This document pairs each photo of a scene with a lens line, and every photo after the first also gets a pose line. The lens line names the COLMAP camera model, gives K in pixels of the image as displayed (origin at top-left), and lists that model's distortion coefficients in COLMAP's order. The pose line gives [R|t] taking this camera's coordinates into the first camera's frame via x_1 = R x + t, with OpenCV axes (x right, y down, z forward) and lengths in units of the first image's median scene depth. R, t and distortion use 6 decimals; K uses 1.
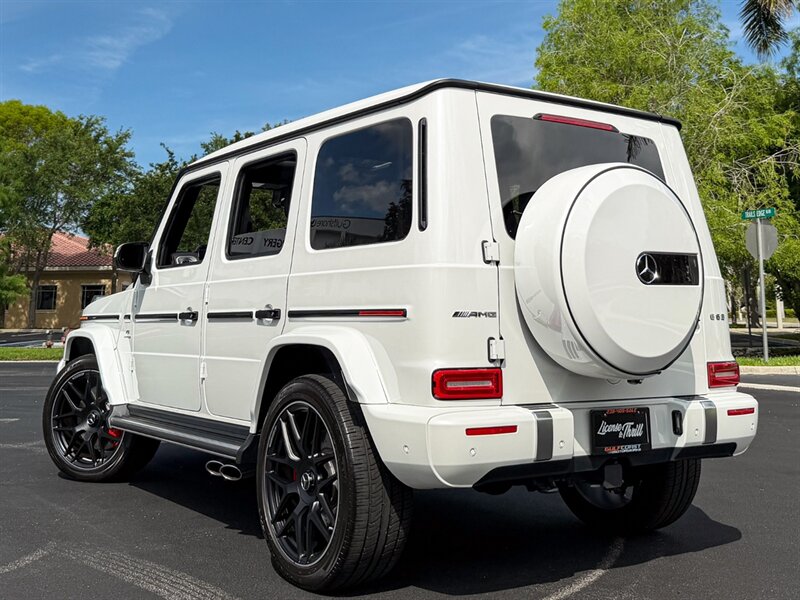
lens RADIAL K [[979.9, 0, 362.2], [0, 979.9, 160.8], [0, 0, 1]] dist [0.026108, 0.000000]
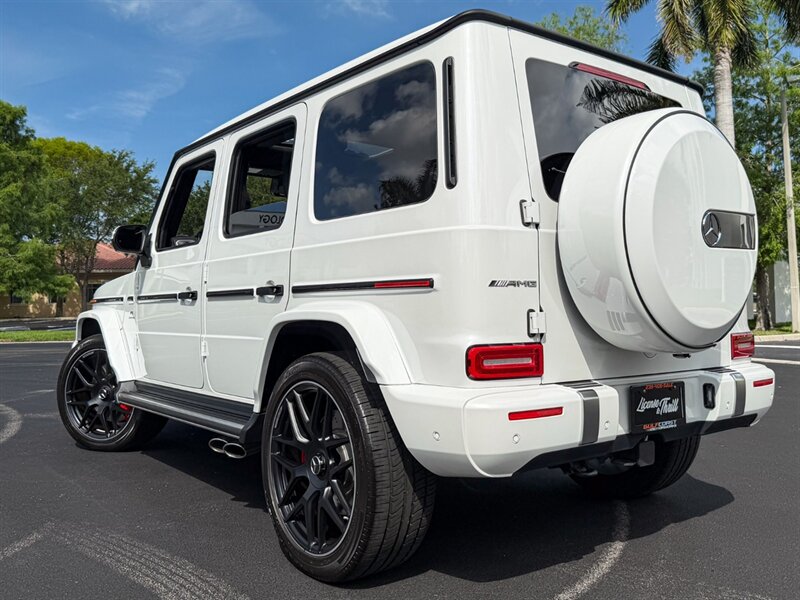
lens RADIAL K [[758.0, 0, 397.9], [0, 758.0, 278.4], [0, 0, 1]] dist [0.019619, 0.000000]
pose [[0.997707, -0.006276, 0.067397, -0.028807], [-0.002610, 0.991385, 0.130957, 0.060501], [-0.067638, -0.130832, 0.989095, 0.320048]]
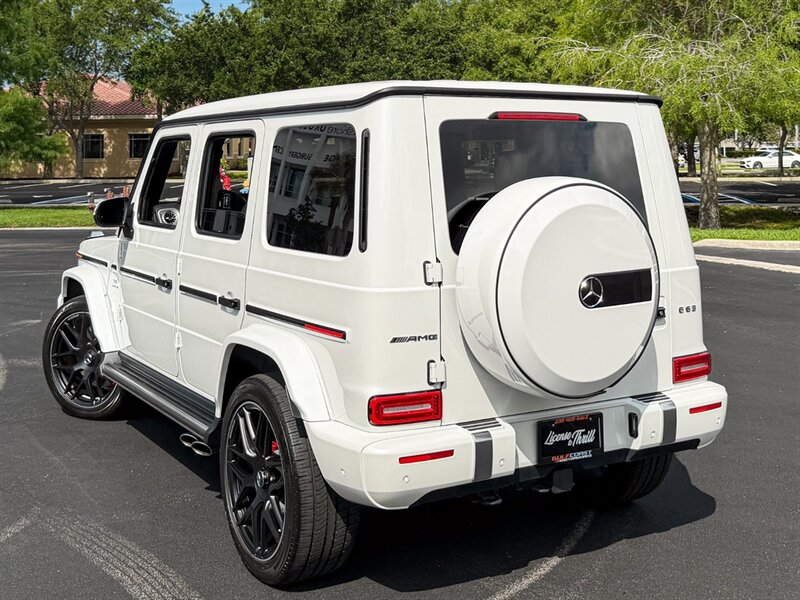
lens RADIAL K [[1025.6, 0, 344.8], [0, 1025.6, 169.7], [0, 0, 1]] dist [0.055599, 0.000000]
pose [[0.997473, -0.009971, -0.070342, 0.110111], [0.021534, 0.985959, 0.165596, -0.169305], [0.067703, -0.166692, 0.983682, 0.003334]]
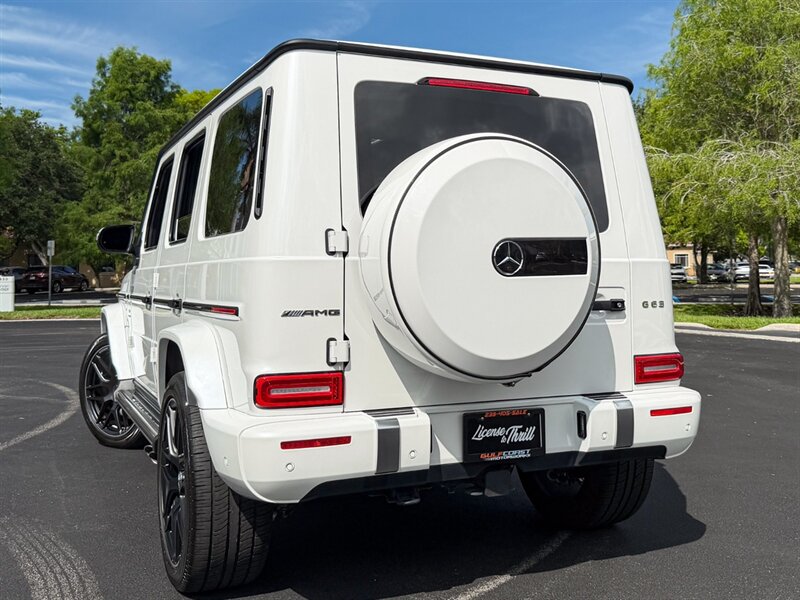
lens RADIAL K [[889.5, 0, 385.6], [0, 889.5, 251.4], [0, 0, 1]] dist [0.034470, 0.000000]
pose [[0.987649, -0.013938, -0.156063, 0.281635], [0.035558, 0.989986, 0.136617, -0.004026], [0.152596, -0.140479, 0.978254, 0.216471]]
